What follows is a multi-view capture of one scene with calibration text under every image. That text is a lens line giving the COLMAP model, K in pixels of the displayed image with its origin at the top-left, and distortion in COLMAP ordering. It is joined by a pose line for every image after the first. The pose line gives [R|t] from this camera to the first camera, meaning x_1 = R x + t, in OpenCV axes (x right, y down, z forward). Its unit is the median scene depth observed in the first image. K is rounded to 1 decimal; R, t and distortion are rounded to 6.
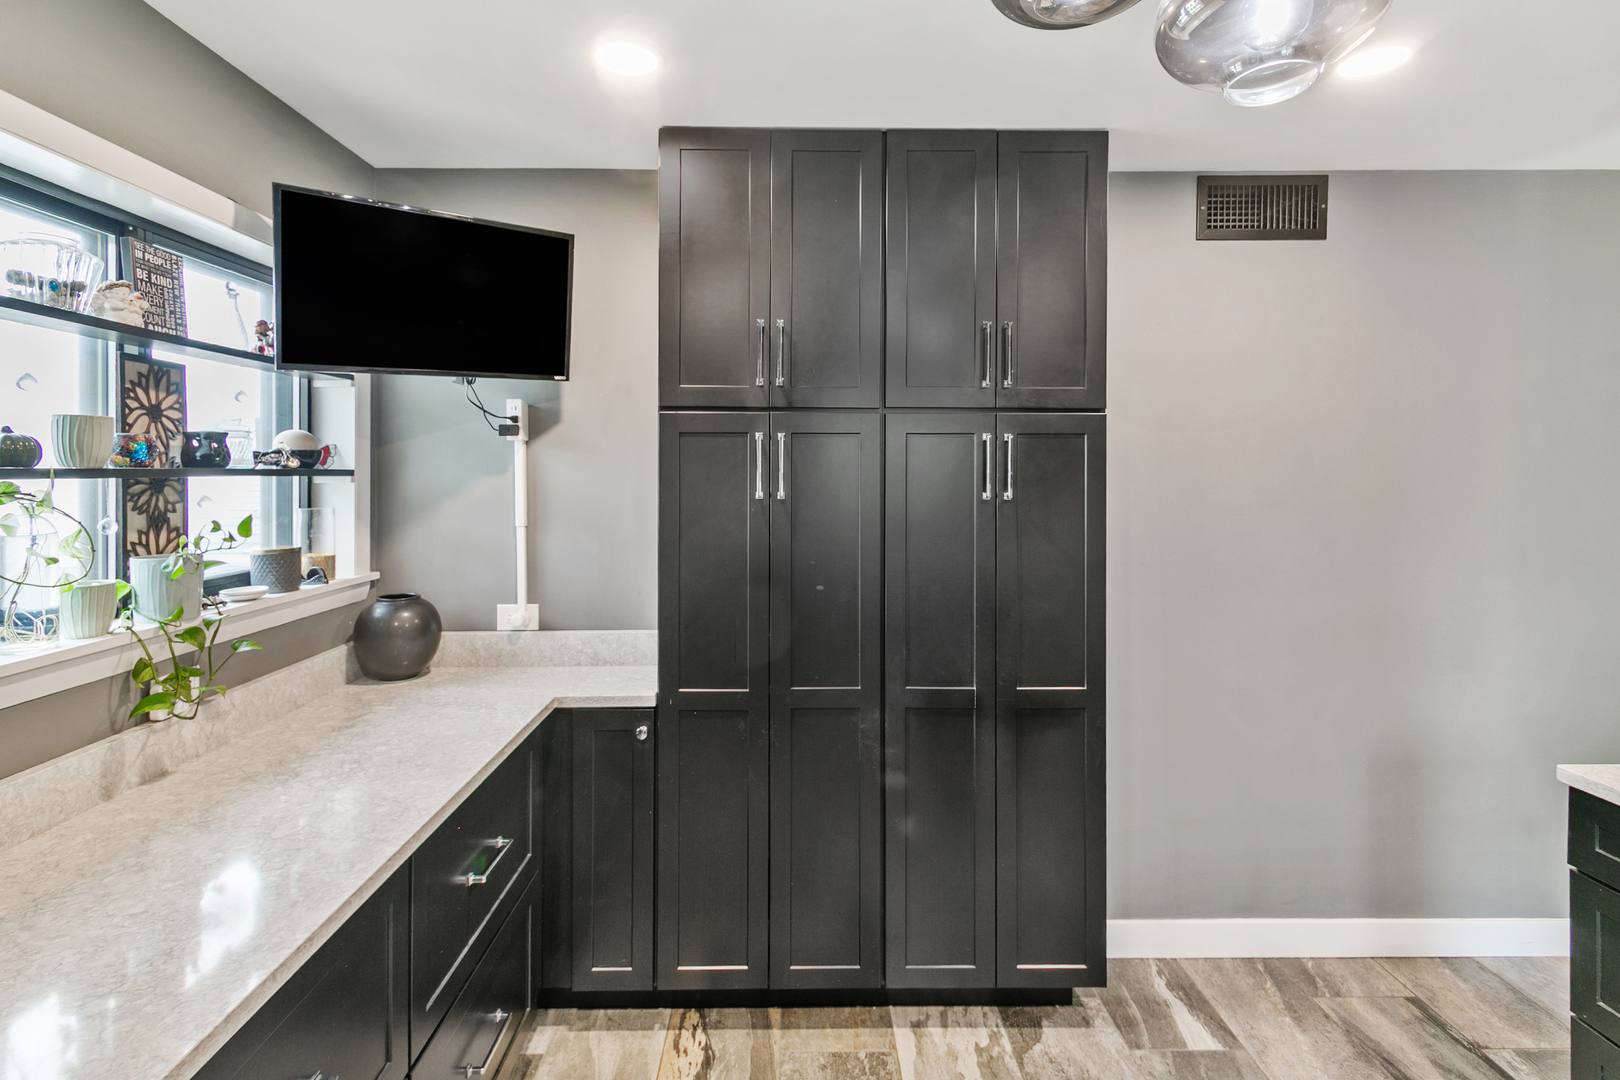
lens RADIAL K [[786.2, 0, 779.2], [0, 786.2, 465.5], [0, 0, 1]] dist [0.014974, -0.004957]
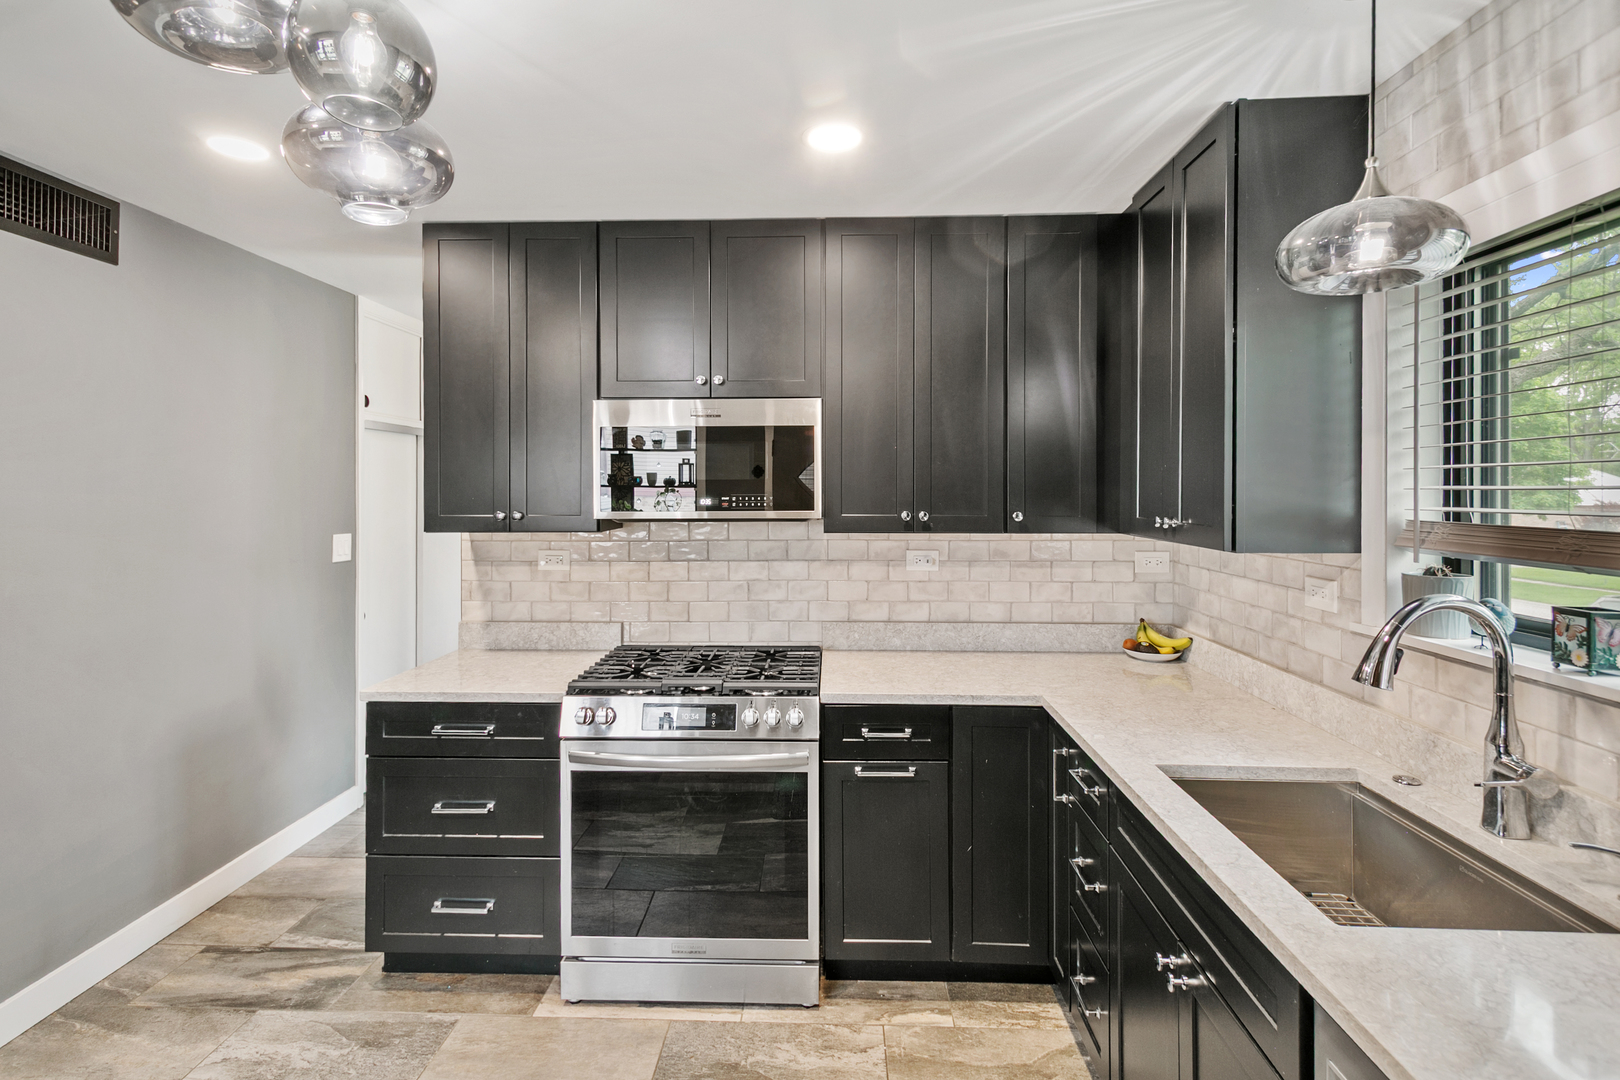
lens RADIAL K [[786.2, 0, 806.5], [0, 786.2, 485.2], [0, 0, 1]] dist [0.014974, -0.004957]
pose [[0.049680, 0.003843, 0.998758, -0.311857], [0.000170, 0.999993, -0.003856, 0.001866], [-0.998765, 0.000362, 0.049679, 0.069754]]
